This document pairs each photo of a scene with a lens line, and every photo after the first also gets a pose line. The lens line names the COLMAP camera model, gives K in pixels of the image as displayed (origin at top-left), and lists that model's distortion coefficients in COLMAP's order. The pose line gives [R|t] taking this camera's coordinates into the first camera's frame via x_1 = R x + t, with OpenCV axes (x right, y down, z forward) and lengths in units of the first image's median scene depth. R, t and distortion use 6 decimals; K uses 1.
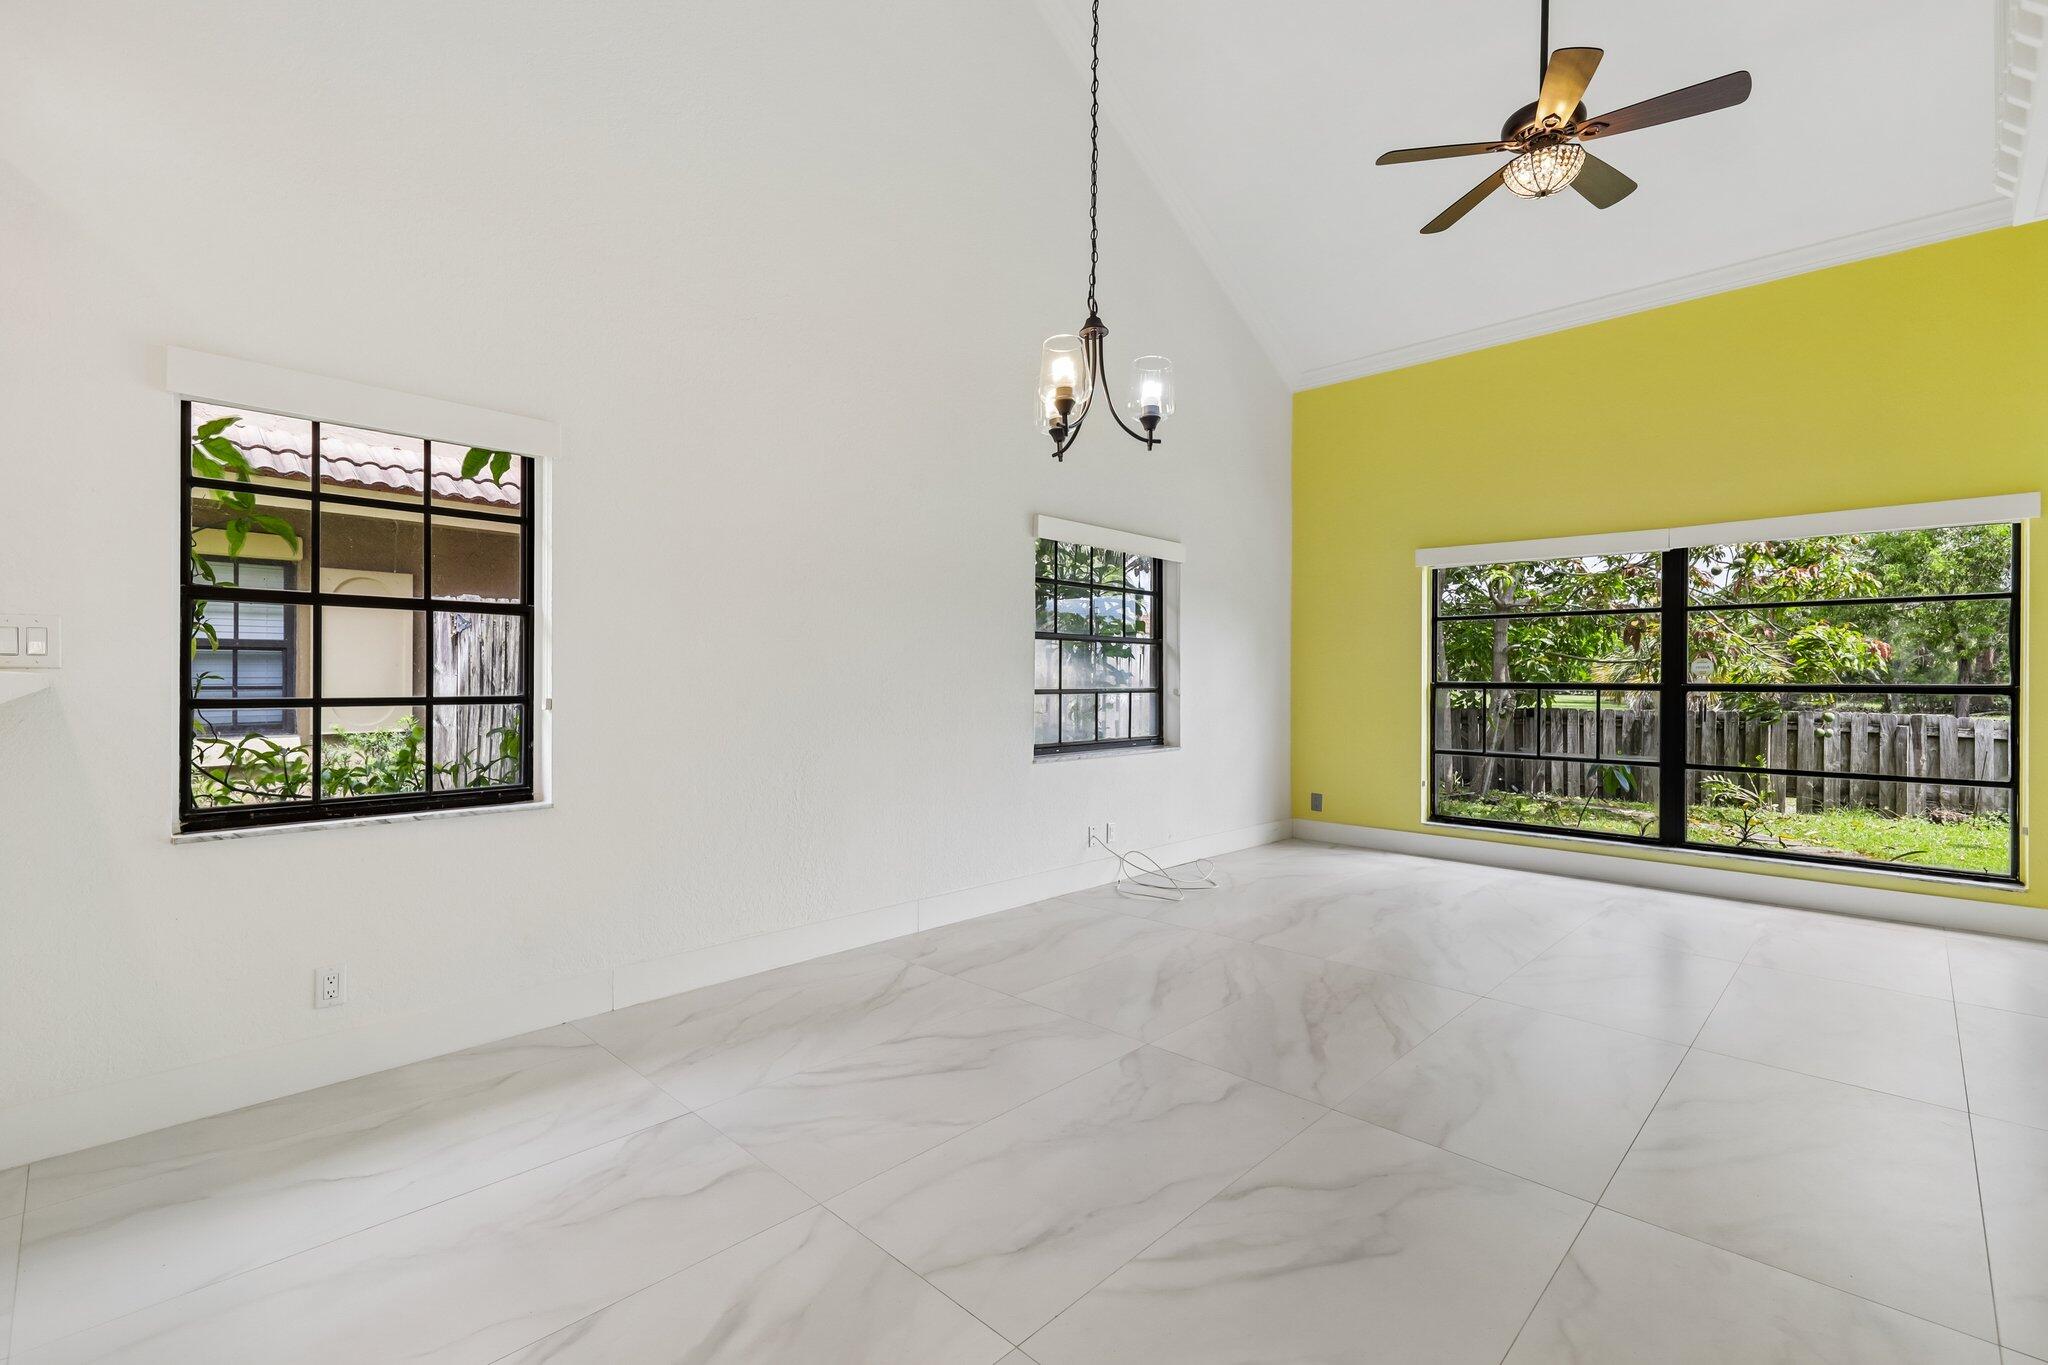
lens RADIAL K [[902.4, 0, 1014.8], [0, 902.4, 676.9], [0, 0, 1]] dist [0.017831, -0.004869]
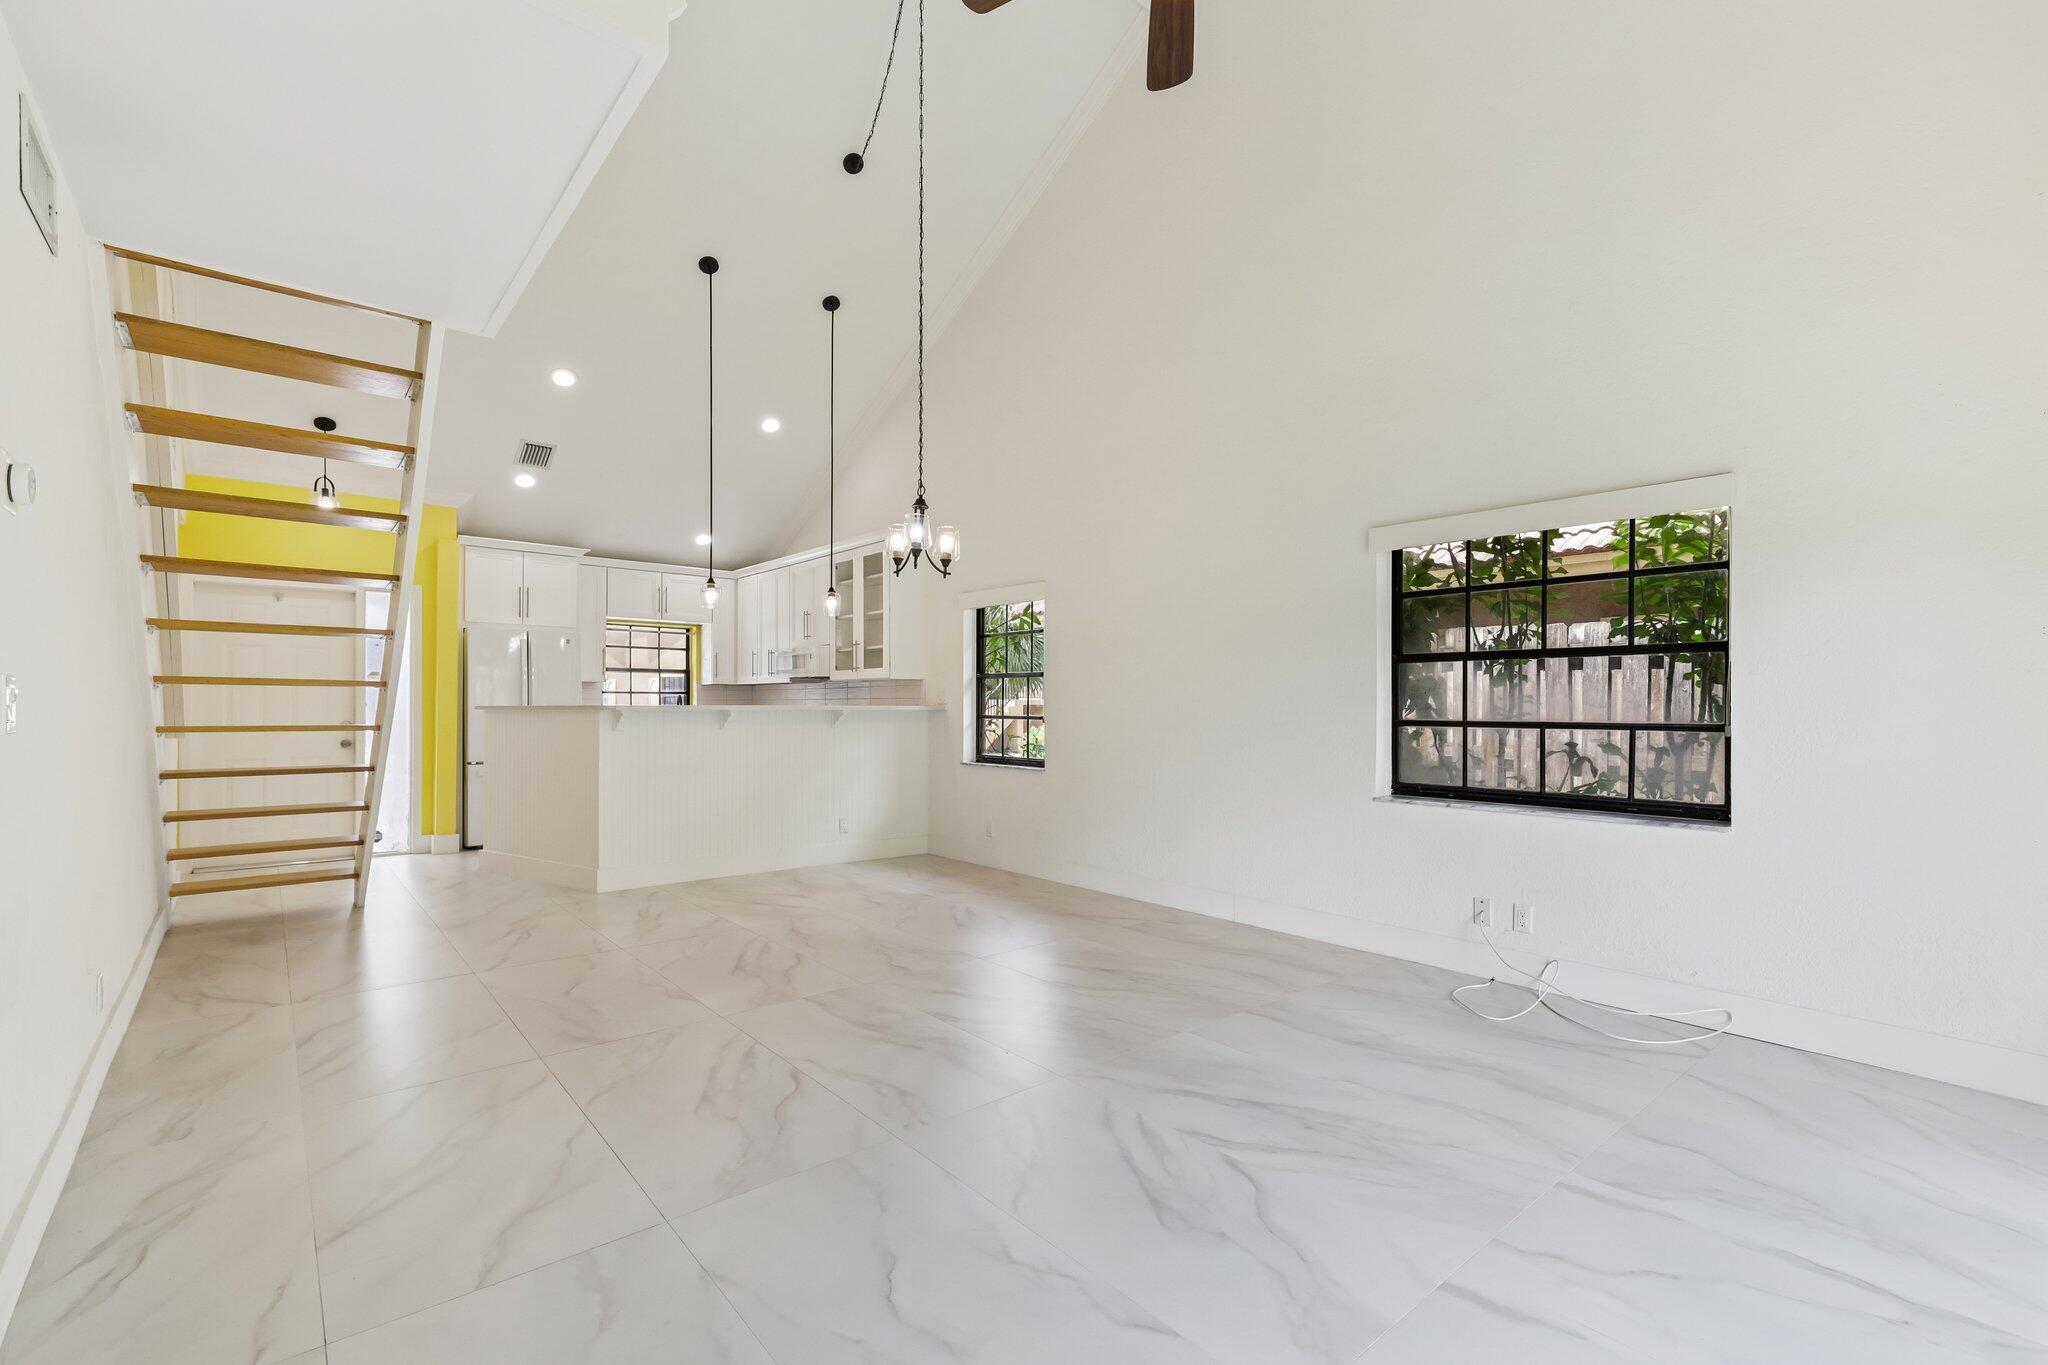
lens RADIAL K [[902.4, 0, 1017.3], [0, 902.4, 698.0], [0, 0, 1]] dist [0.017831, -0.004869]
pose [[-0.101256, -0.012346, -0.994784, 0.900443], [-0.000595, 0.999924, -0.012349, 0.003480], [0.994860, -0.000659, -0.101256, 0.684415]]
